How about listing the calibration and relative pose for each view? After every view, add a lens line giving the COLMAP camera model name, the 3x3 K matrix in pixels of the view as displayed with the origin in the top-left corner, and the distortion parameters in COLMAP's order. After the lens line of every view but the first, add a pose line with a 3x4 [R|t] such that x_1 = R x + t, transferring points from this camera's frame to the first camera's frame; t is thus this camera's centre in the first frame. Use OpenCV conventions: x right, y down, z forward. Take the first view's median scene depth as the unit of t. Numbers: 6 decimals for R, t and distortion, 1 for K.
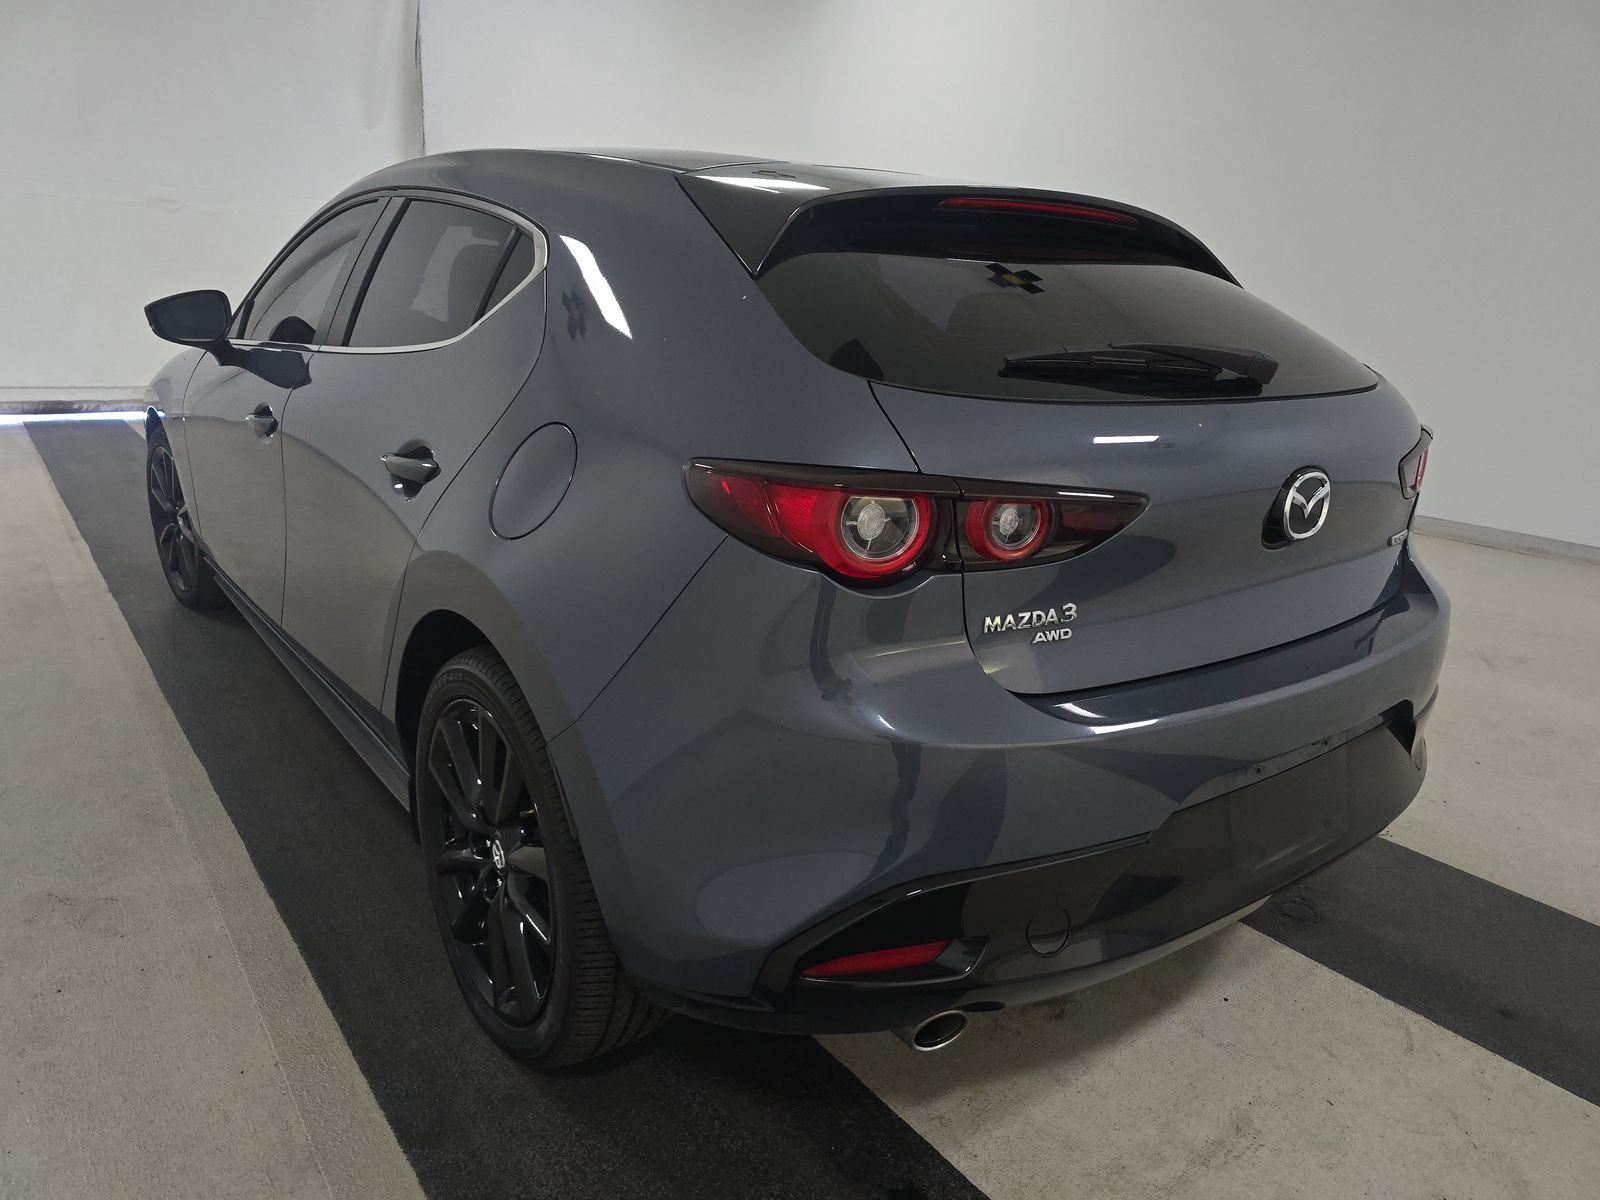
lens RADIAL K [[1092.2, 0, 786.4], [0, 1092.2, 592.9], [0, 0, 1]] dist [0.008837, -0.001406]
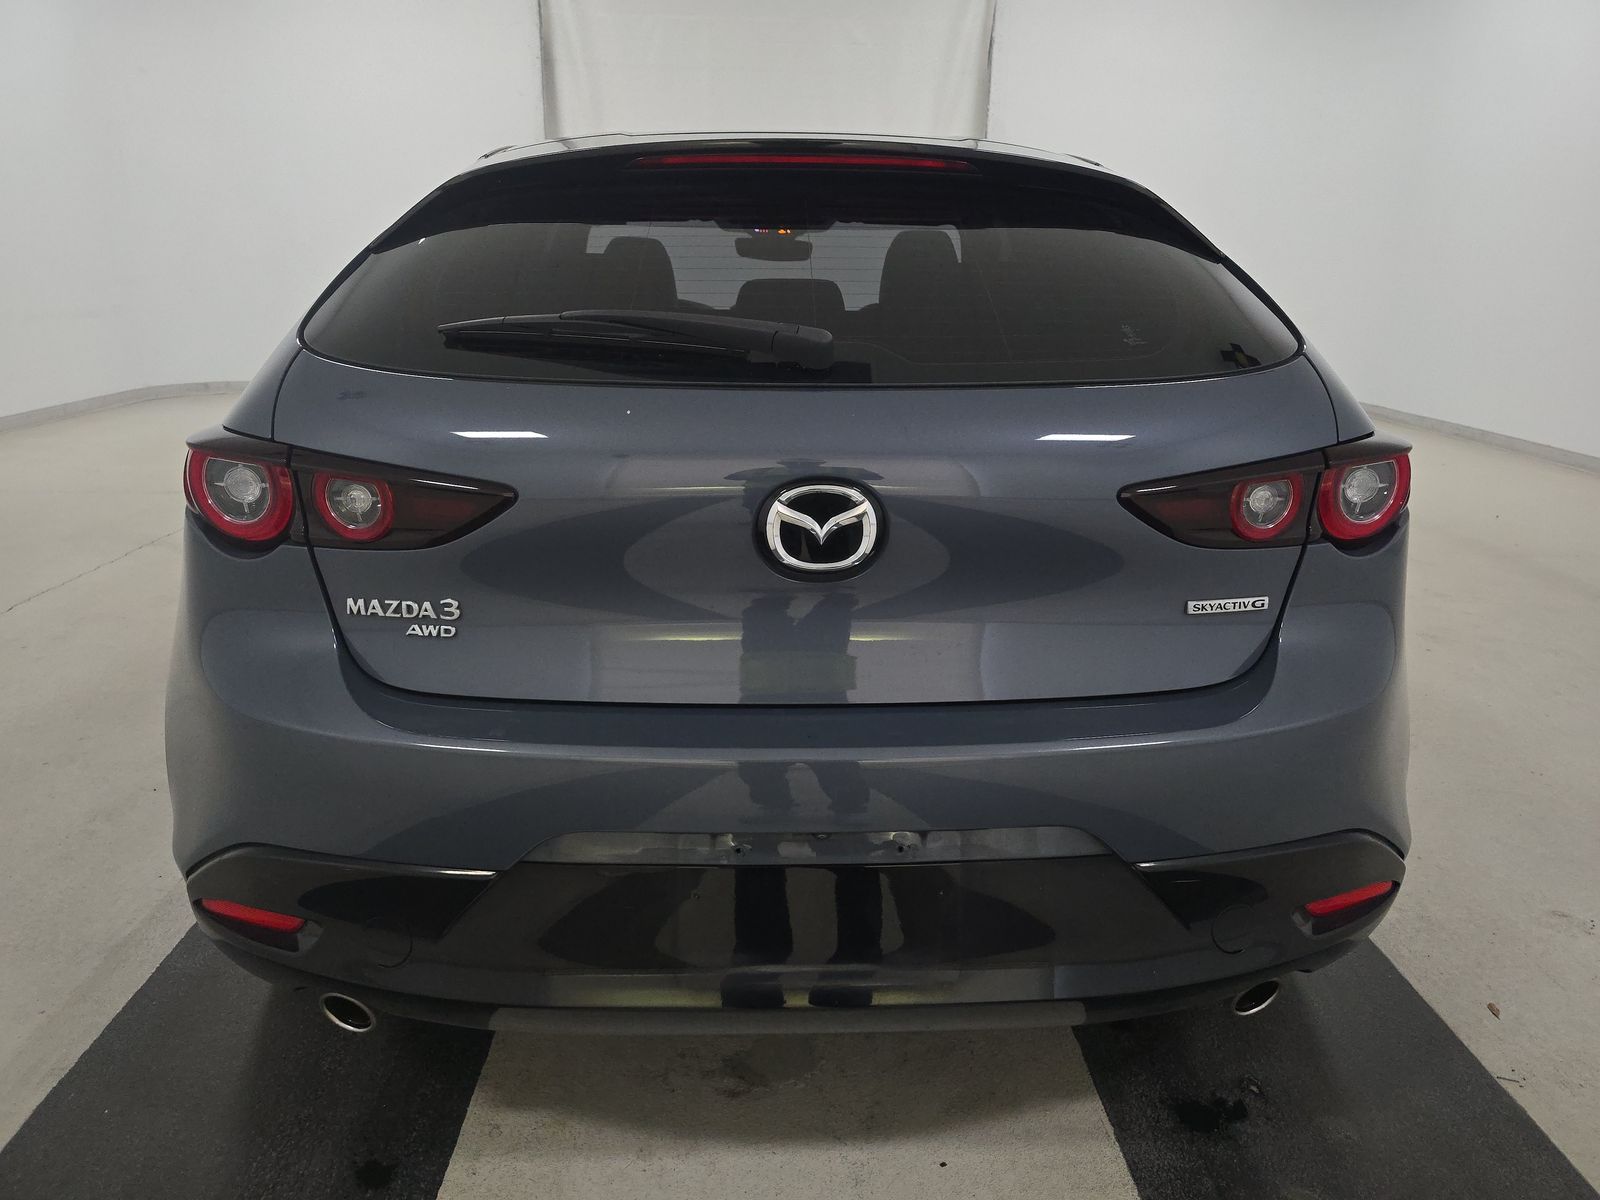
lens RADIAL K [[1092.2, 0, 794.6], [0, 1092.2, 604.2], [0, 0, 1]] dist [0.008837, -0.001406]
pose [[0.818677, 0.140160, -0.556886, 0.999924], [-0.134096, 0.989606, 0.051935, -0.071905], [0.558378, 0.032158, 0.828963, 0.406023]]
